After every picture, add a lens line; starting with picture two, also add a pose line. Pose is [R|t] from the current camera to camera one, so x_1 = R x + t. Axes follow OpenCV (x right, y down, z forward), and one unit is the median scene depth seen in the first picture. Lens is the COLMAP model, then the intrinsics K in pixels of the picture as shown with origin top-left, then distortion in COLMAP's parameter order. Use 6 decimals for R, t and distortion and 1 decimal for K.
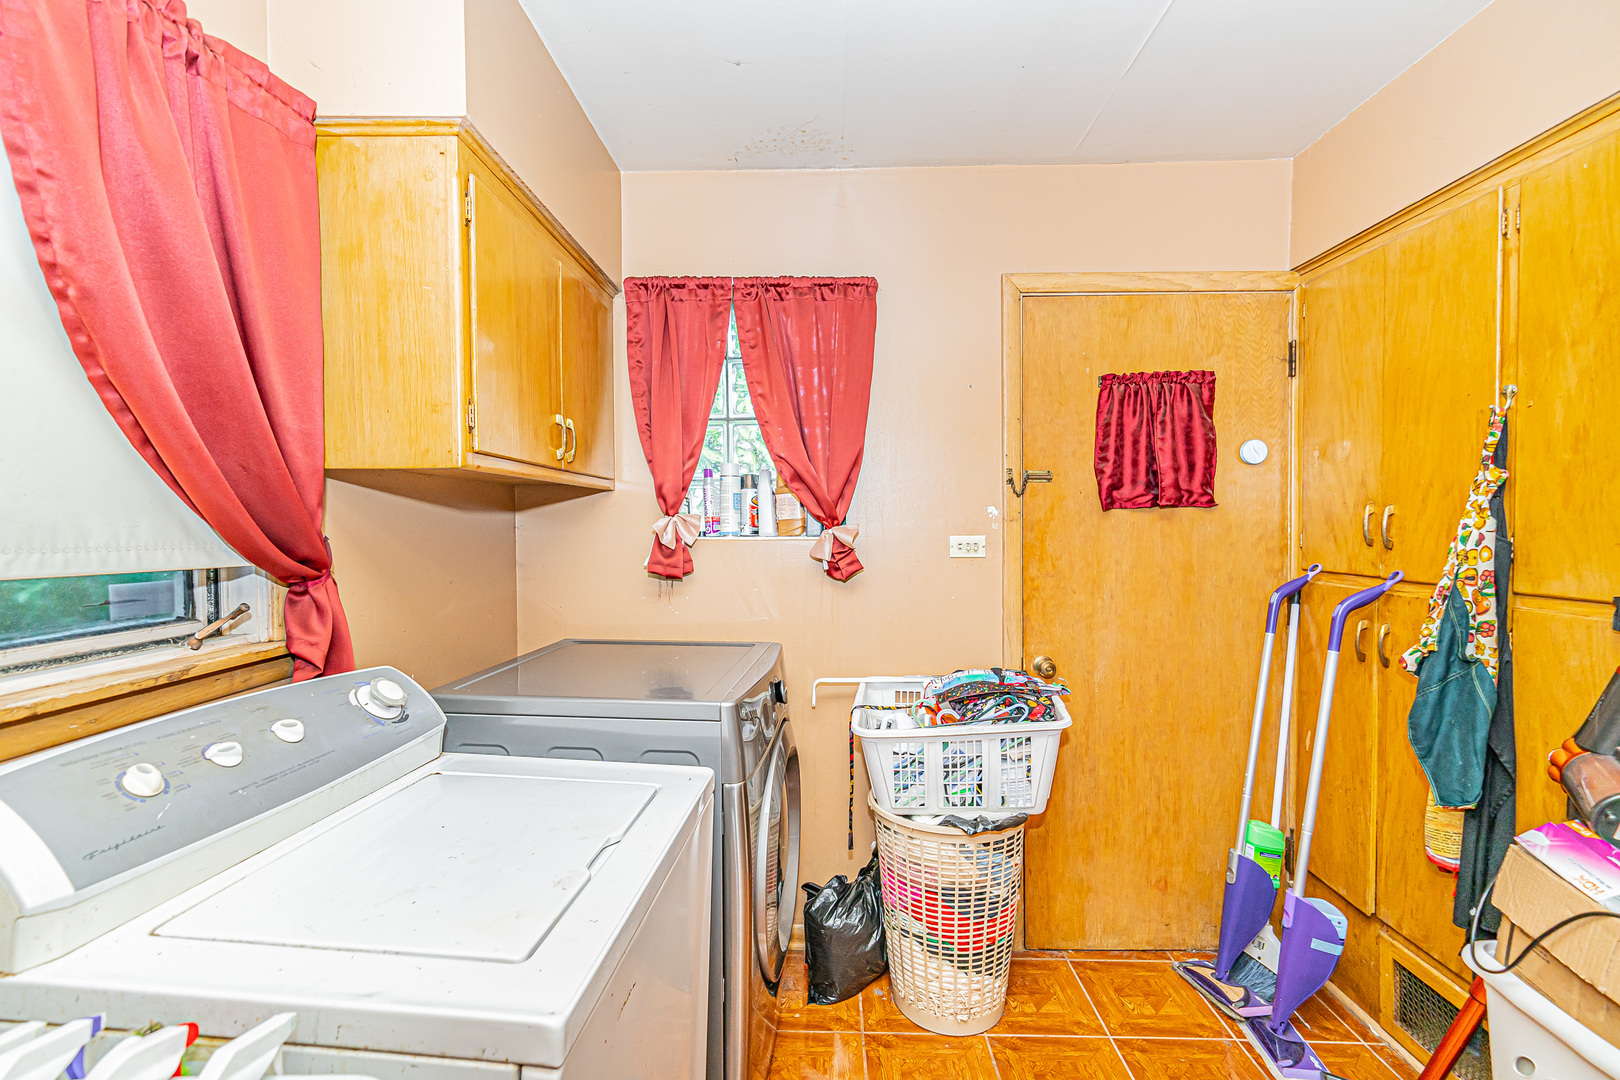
lens RADIAL K [[695.1, 0, 791.3], [0, 695.1, 539.3], [0, 0, 1]] dist [0.000704, -0.000309]
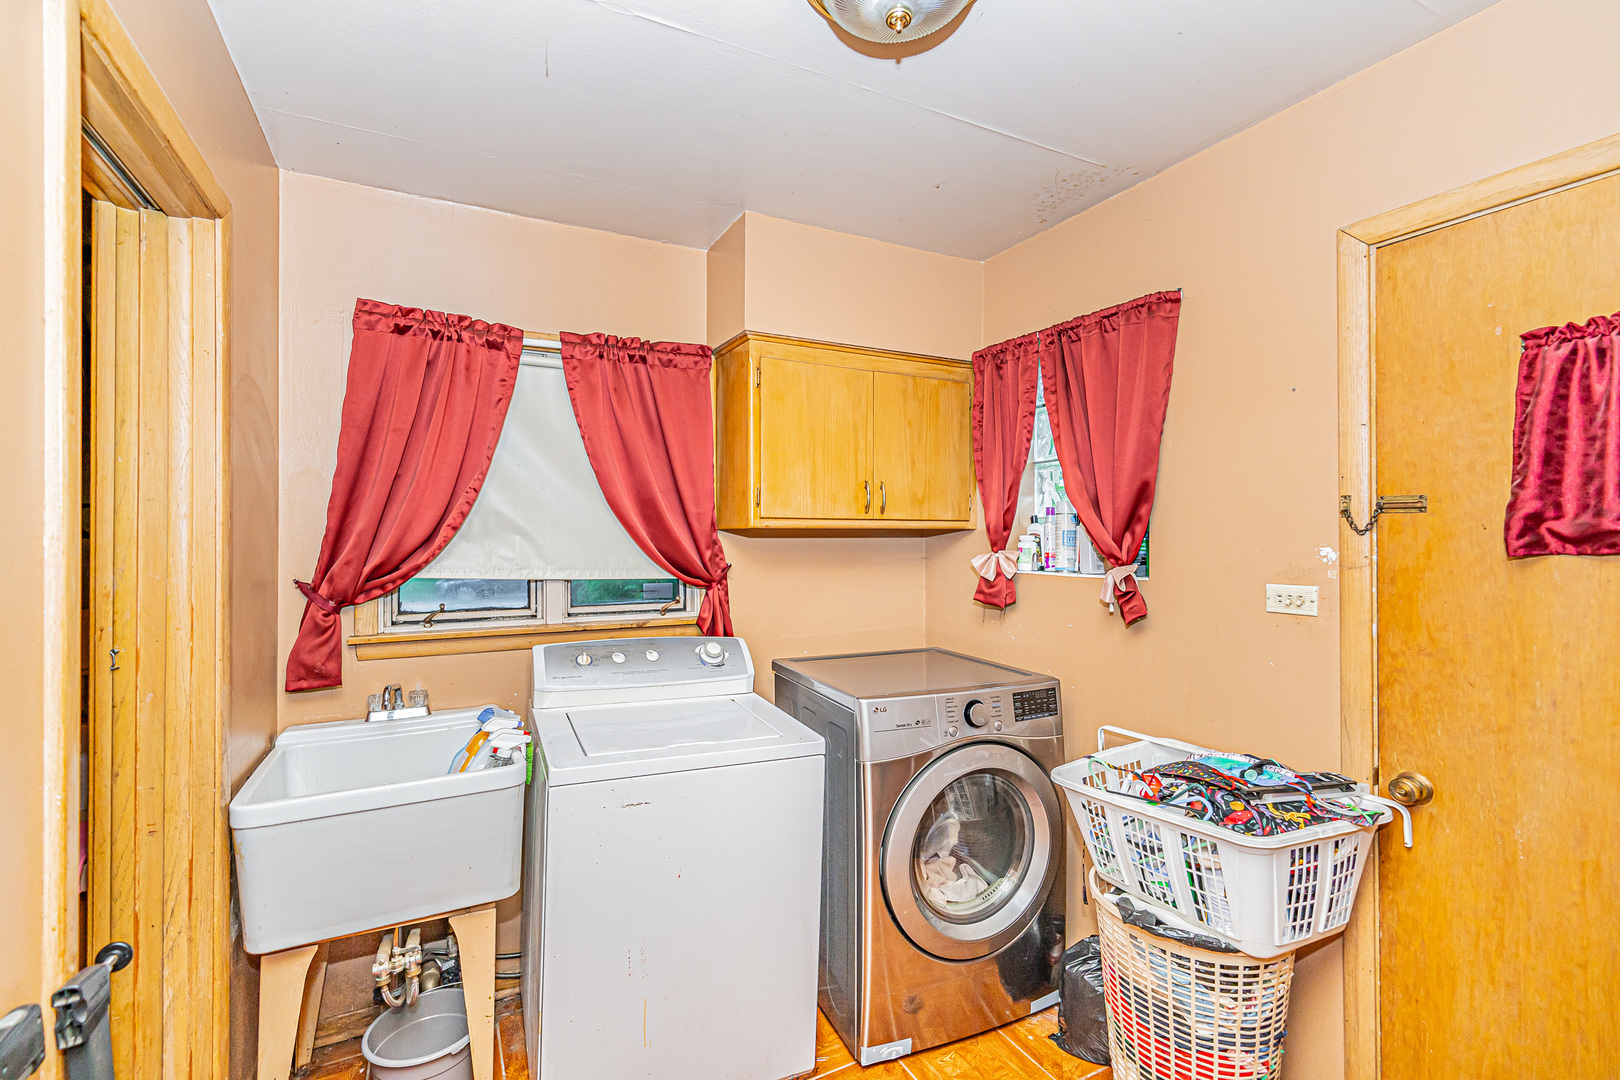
lens RADIAL K [[695.1, 0, 791.3], [0, 695.1, 539.3], [0, 0, 1]] dist [0.000704, -0.000309]
pose [[0.483171, 0.004326, -0.875515, 0.662819], [-0.022260, 0.999725, -0.007345, -0.038211], [0.875243, 0.023038, 0.483135, 0.151783]]
